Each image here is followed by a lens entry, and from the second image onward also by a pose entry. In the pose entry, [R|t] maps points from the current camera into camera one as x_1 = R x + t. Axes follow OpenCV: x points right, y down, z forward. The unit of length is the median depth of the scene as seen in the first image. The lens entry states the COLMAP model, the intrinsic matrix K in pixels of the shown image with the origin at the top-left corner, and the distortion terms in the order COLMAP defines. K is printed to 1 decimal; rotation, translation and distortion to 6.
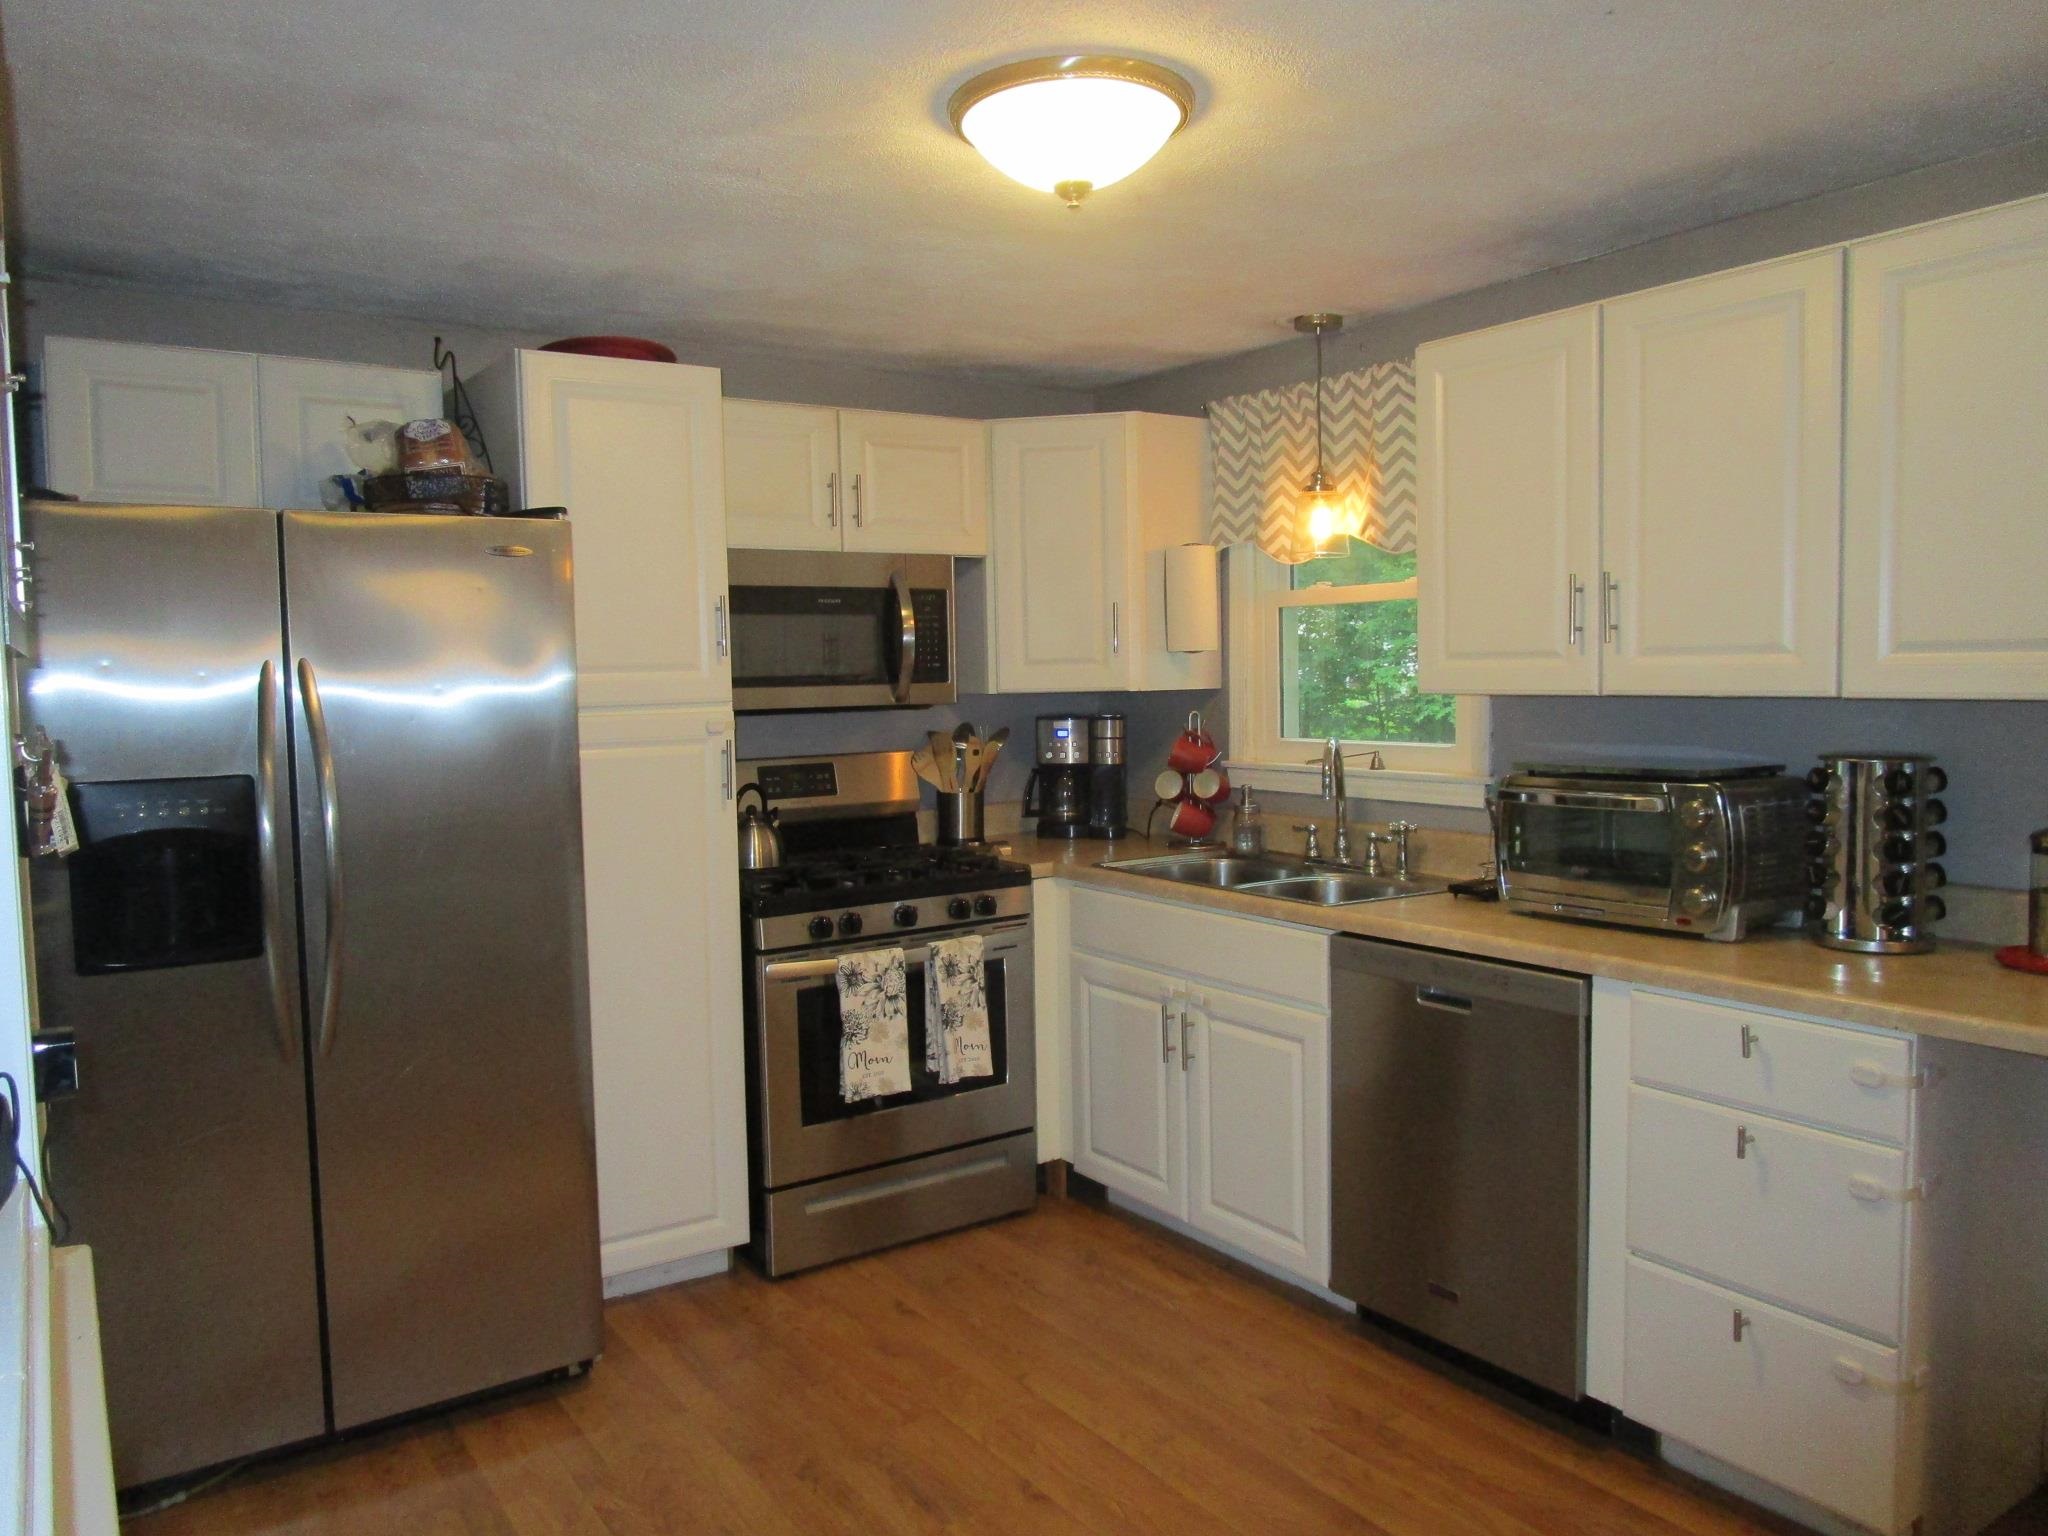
lens RADIAL K [[1461.1, 0, 1018.9], [0, 1461.1, 766.7], [0, 0, 1]] dist [-0.031744, 0.008072]
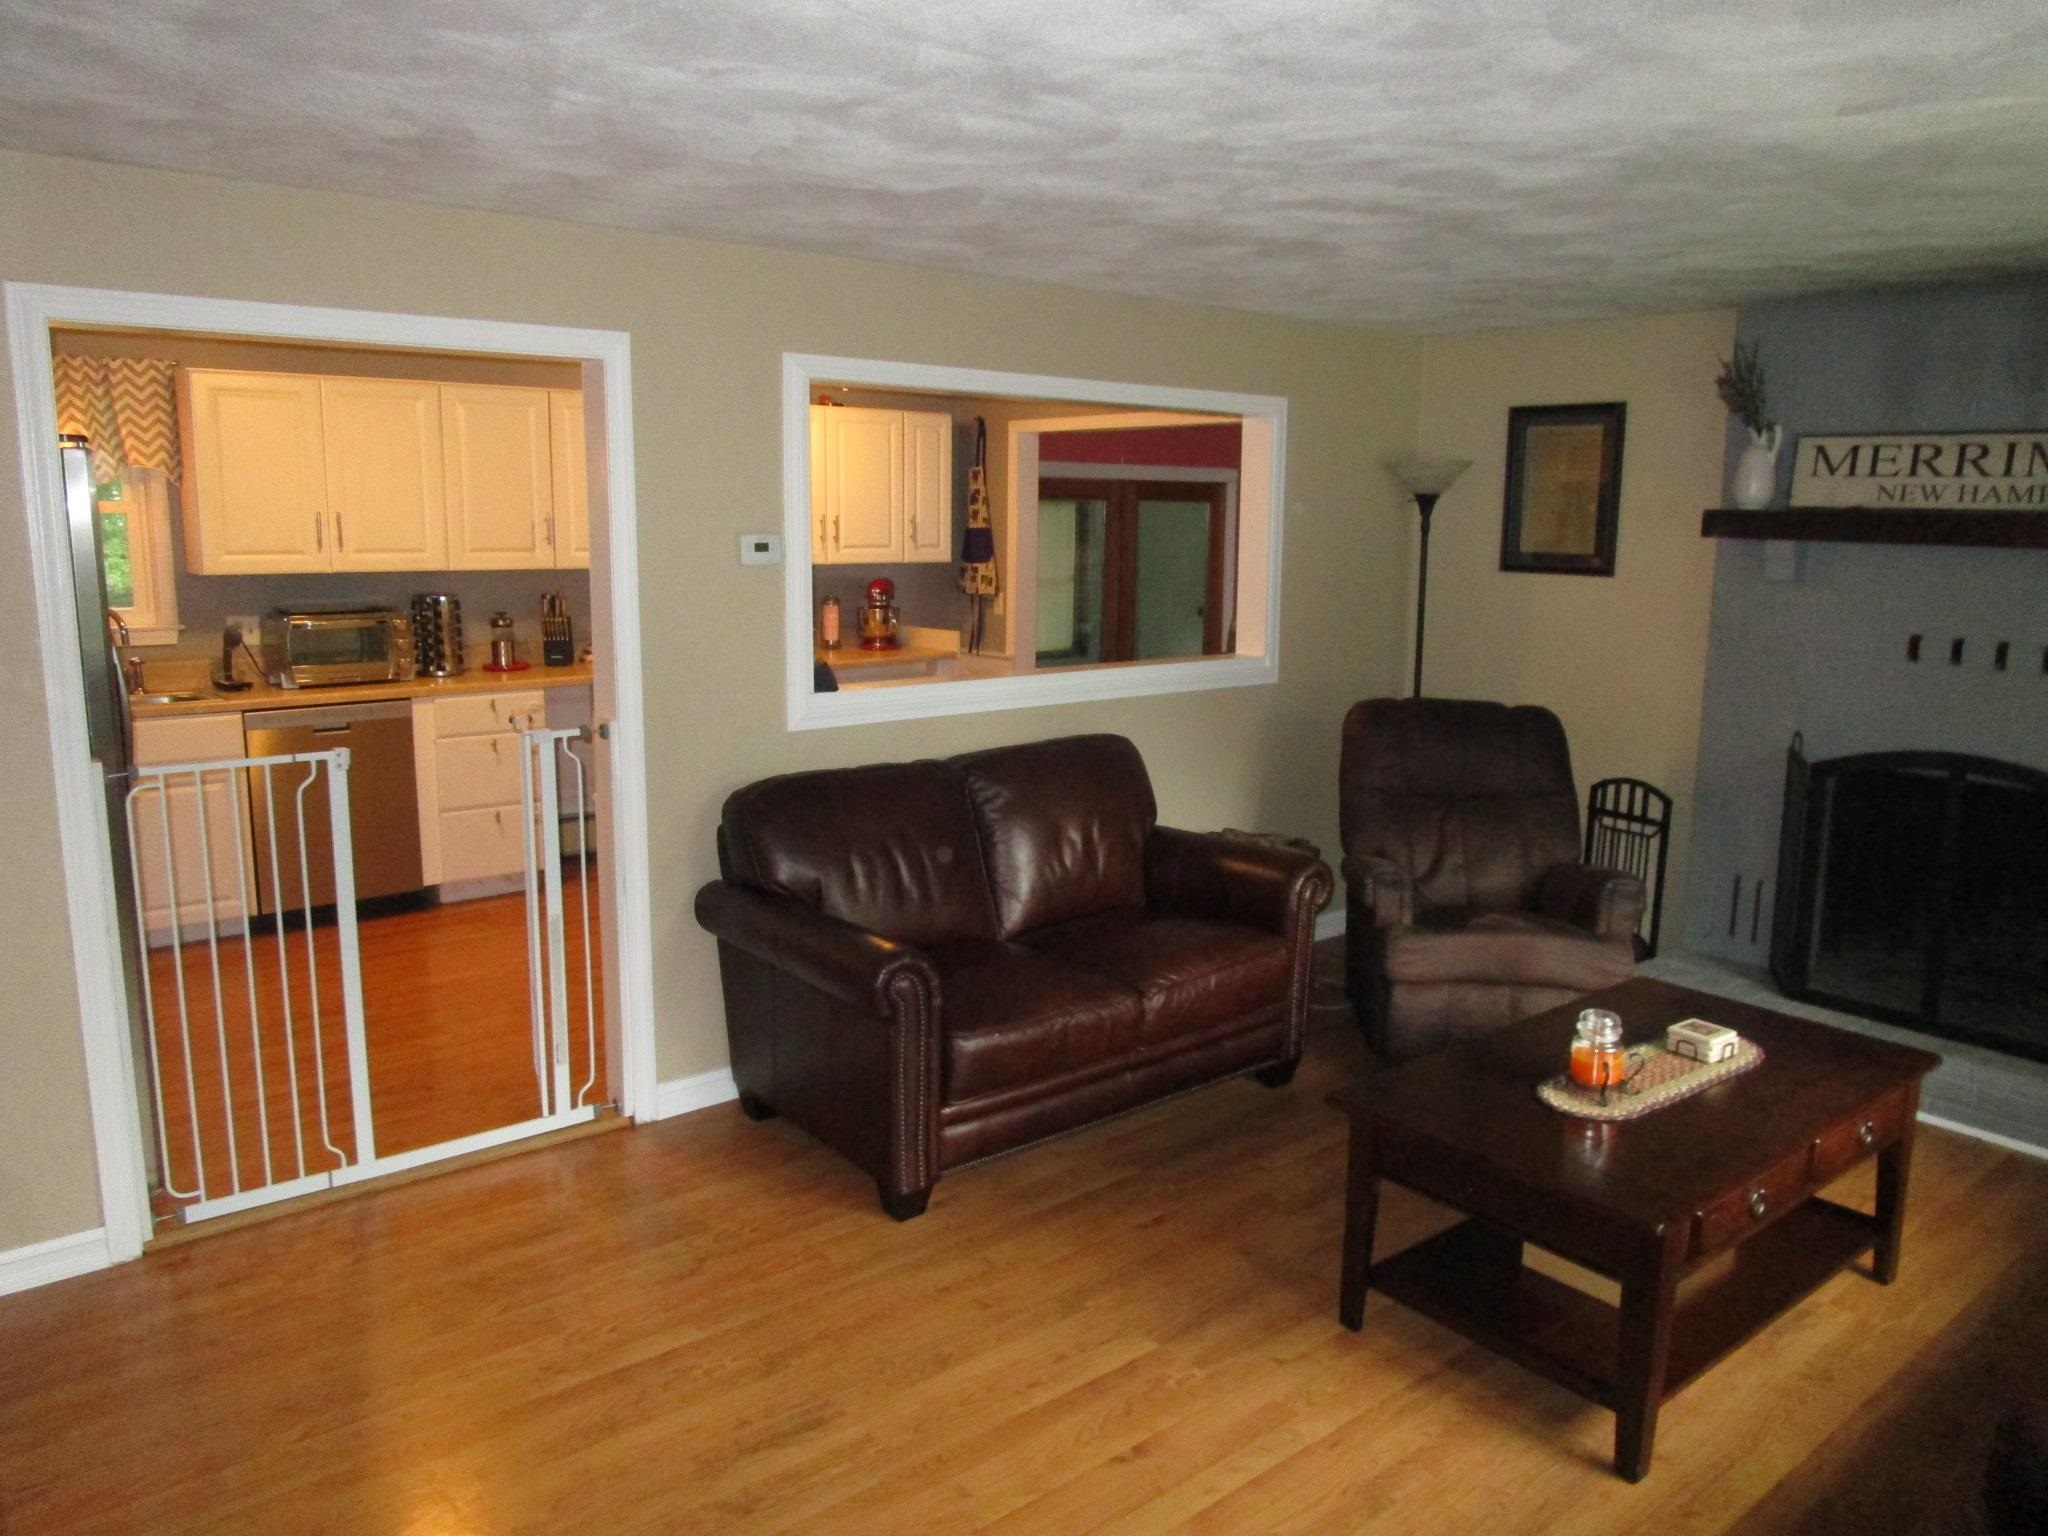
lens RADIAL K [[1461.1, 0, 1018.9], [0, 1461.1, 766.7], [0, 0, 1]] dist [-0.031744, 0.008072]
pose [[-0.090475, -0.155646, 0.983661, -1.384807], [0.058773, 0.985156, 0.161288, -0.042364], [-0.994163, 0.072405, -0.079984, 0.184282]]
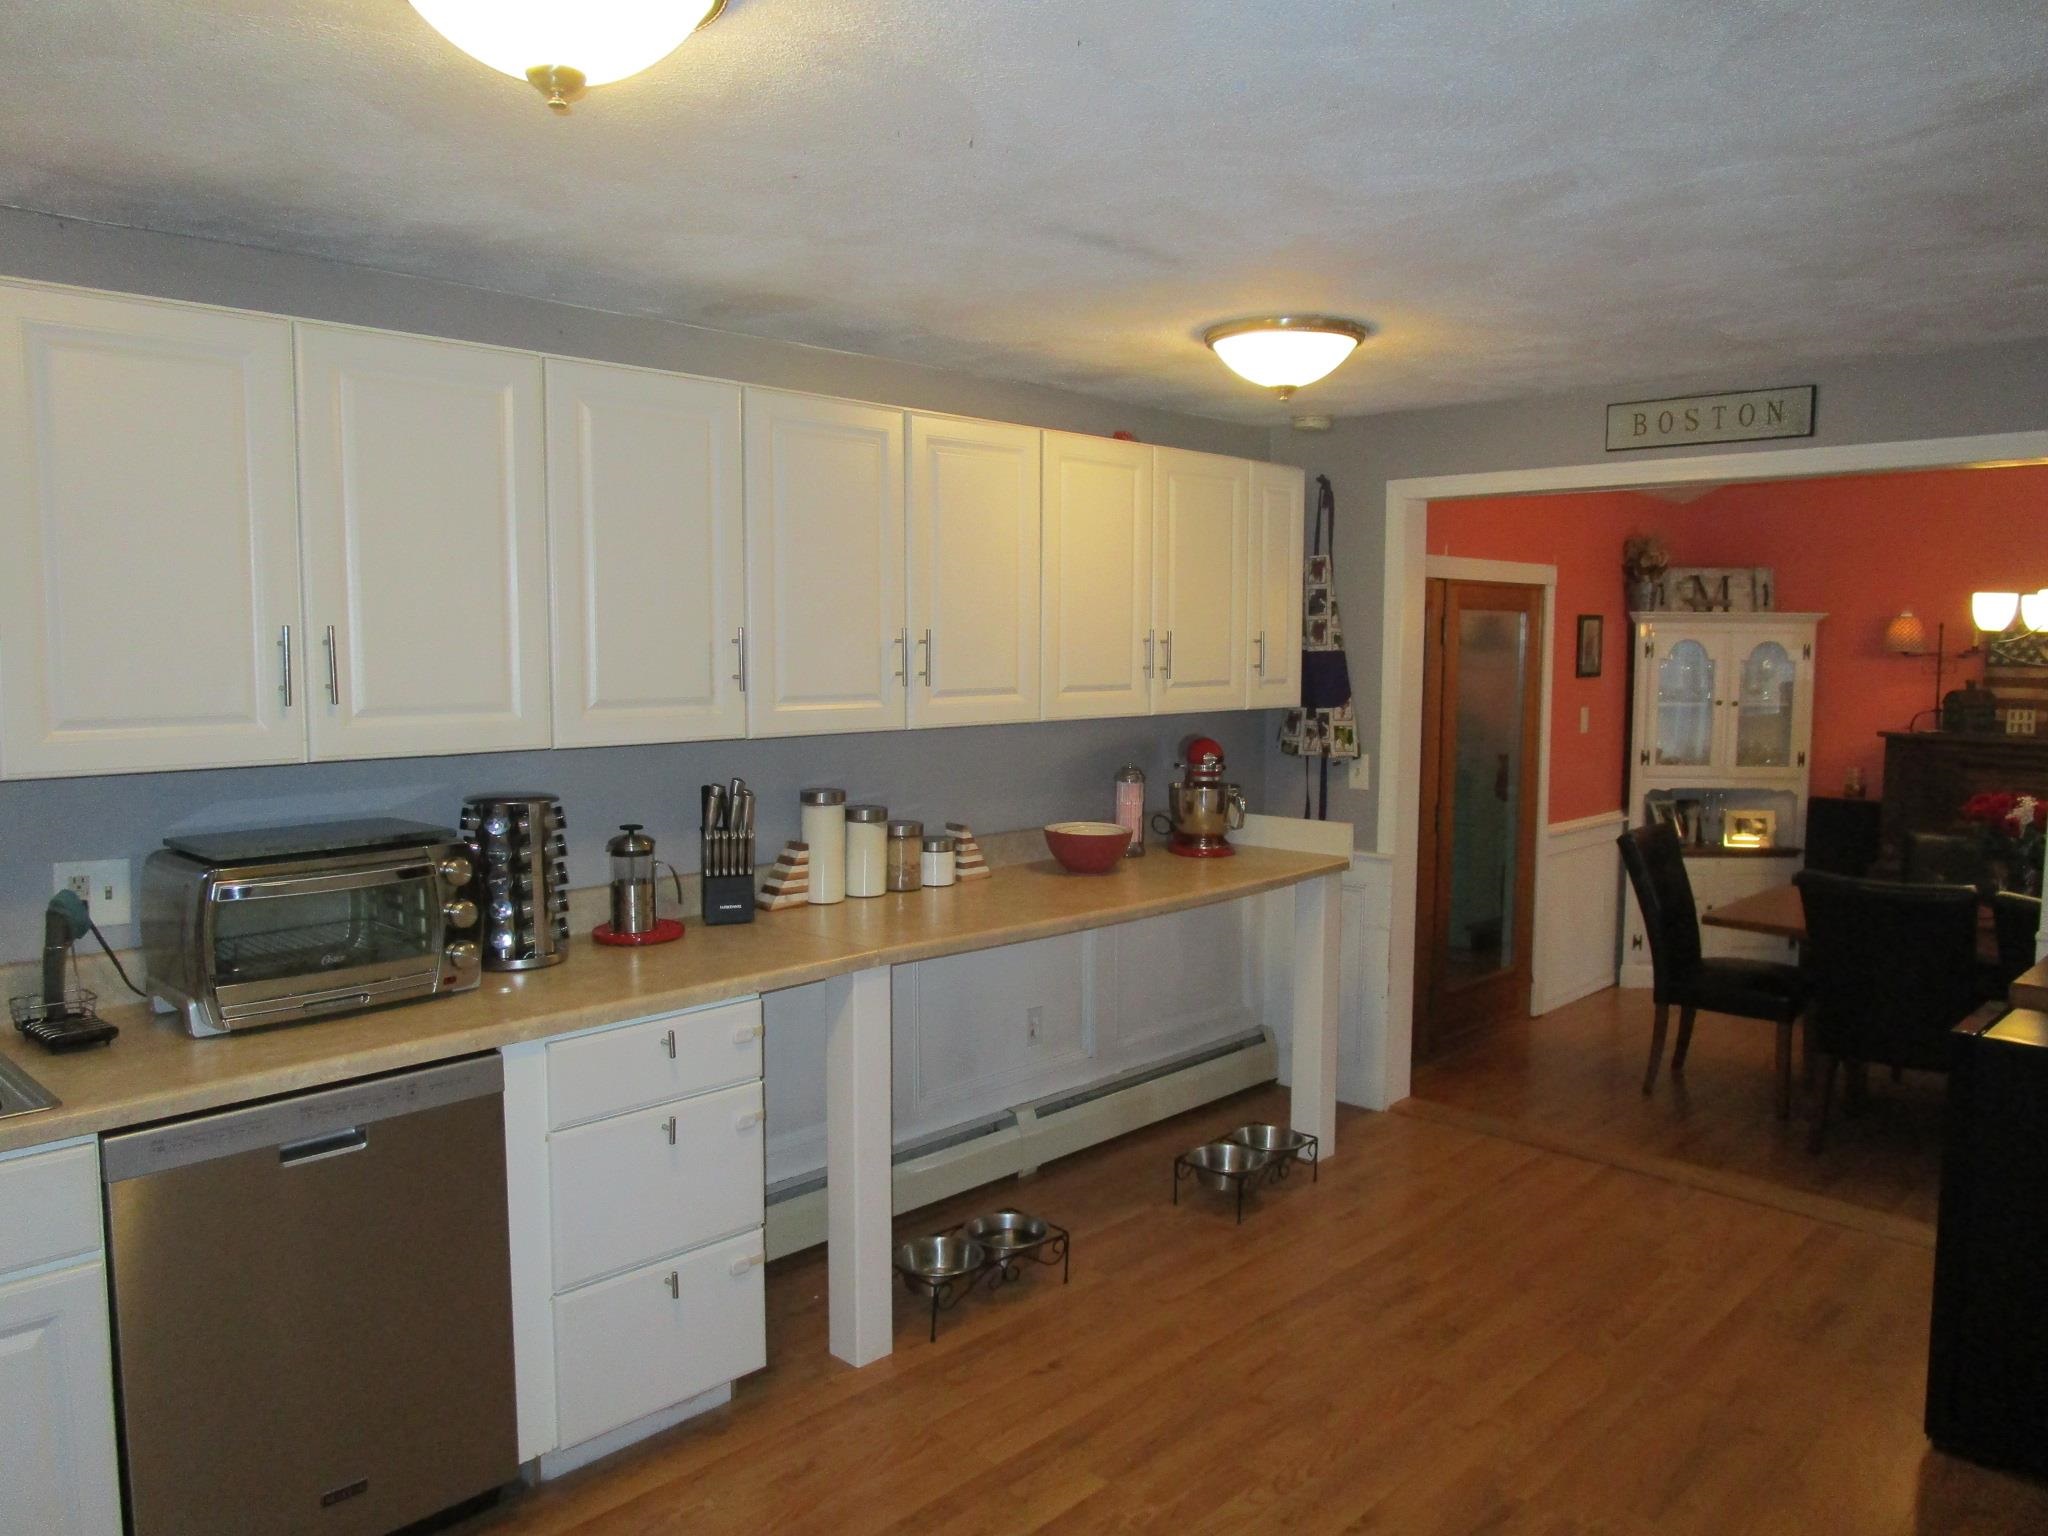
lens RADIAL K [[1461.1, 0, 1018.9], [0, 1461.1, 766.7], [0, 0, 1]] dist [-0.031744, 0.008072]
pose [[-0.199303, -0.076157, 0.976974, -0.447136], [0.063424, 0.993883, 0.090413, -0.080324], [-0.977883, 0.079983, -0.193254, 0.602300]]
